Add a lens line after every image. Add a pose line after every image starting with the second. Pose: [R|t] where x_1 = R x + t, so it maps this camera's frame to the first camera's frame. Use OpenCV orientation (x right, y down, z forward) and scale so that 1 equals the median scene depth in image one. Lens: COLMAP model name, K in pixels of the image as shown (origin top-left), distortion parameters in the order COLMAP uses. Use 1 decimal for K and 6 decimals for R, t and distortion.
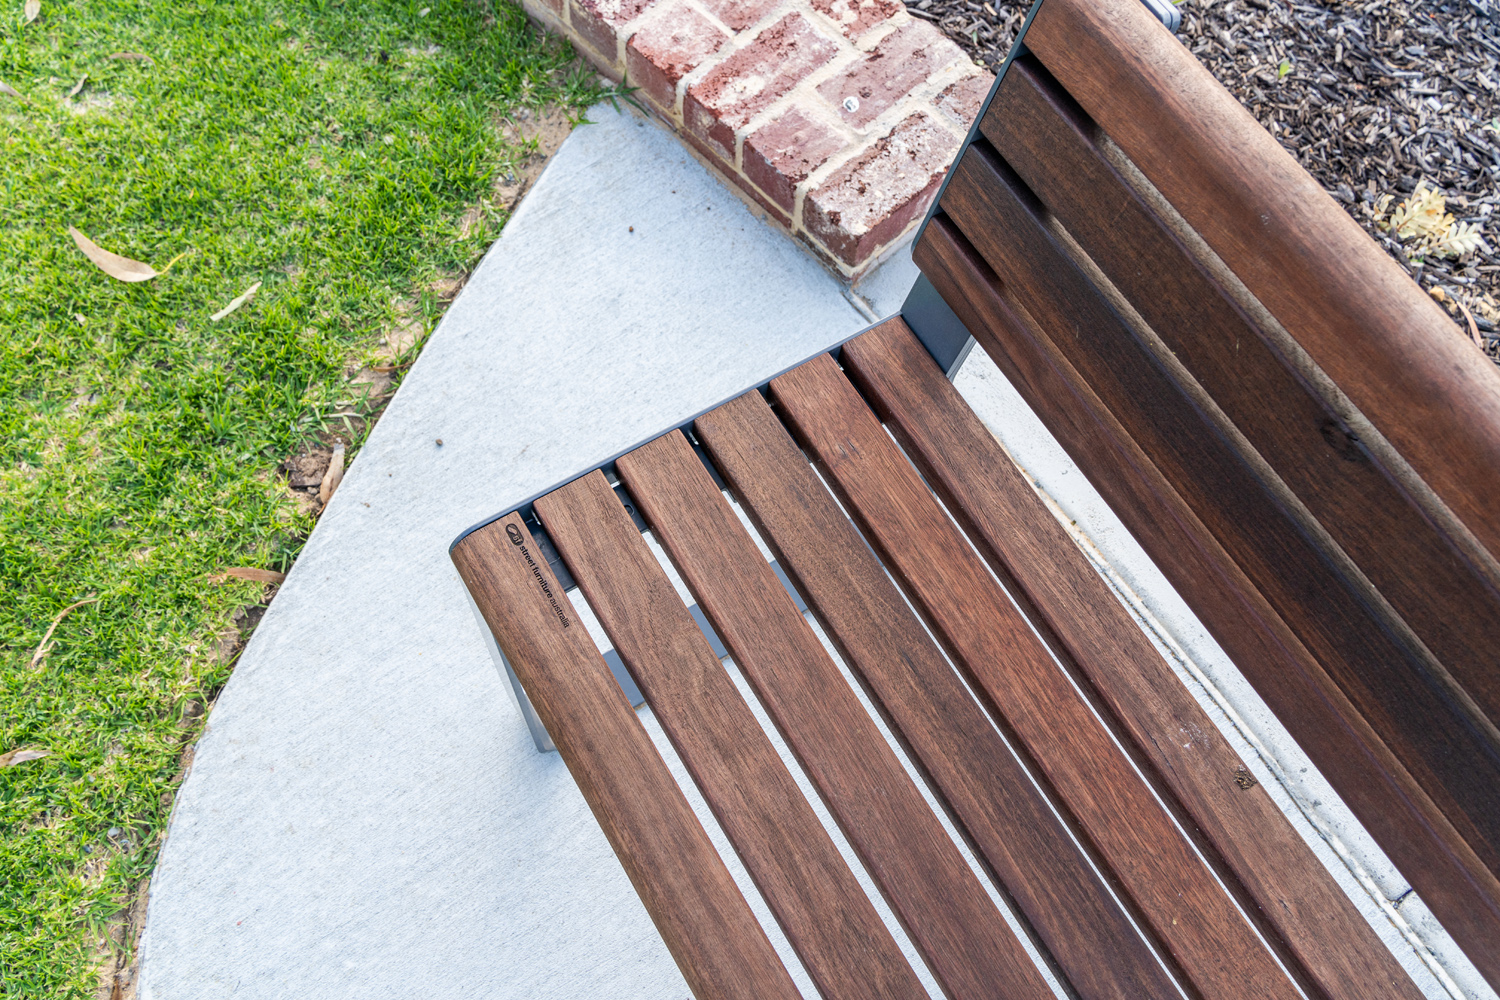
lens RADIAL K [[1249.5, 0, 750.0], [0, 1249.5, 500.0], [0, 0, 1]] dist [-0.007182, -0.002897]
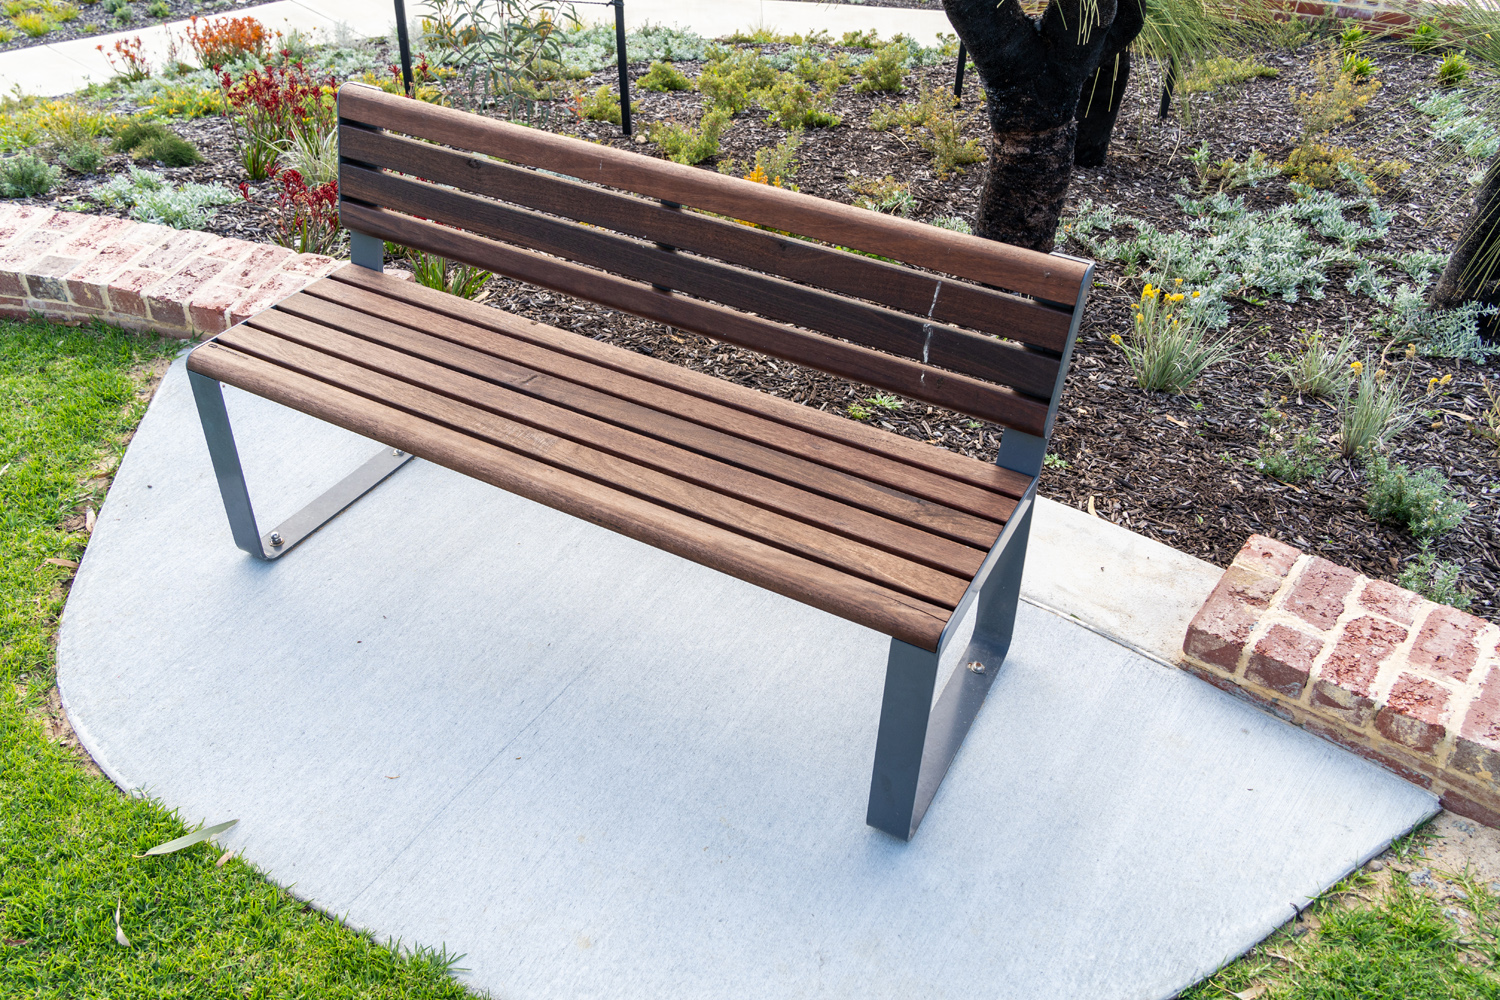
lens RADIAL K [[1348.8, 0, 750.0], [0, 1348.8, 500.0], [0, 0, 1]] dist [-0.025369, -0.006303]
pose [[0.871672, -0.320880, 0.370438, -0.203415], [0.456724, 0.805984, -0.376553, 0.978604], [-0.177739, 0.497419, 0.849107, -0.668864]]
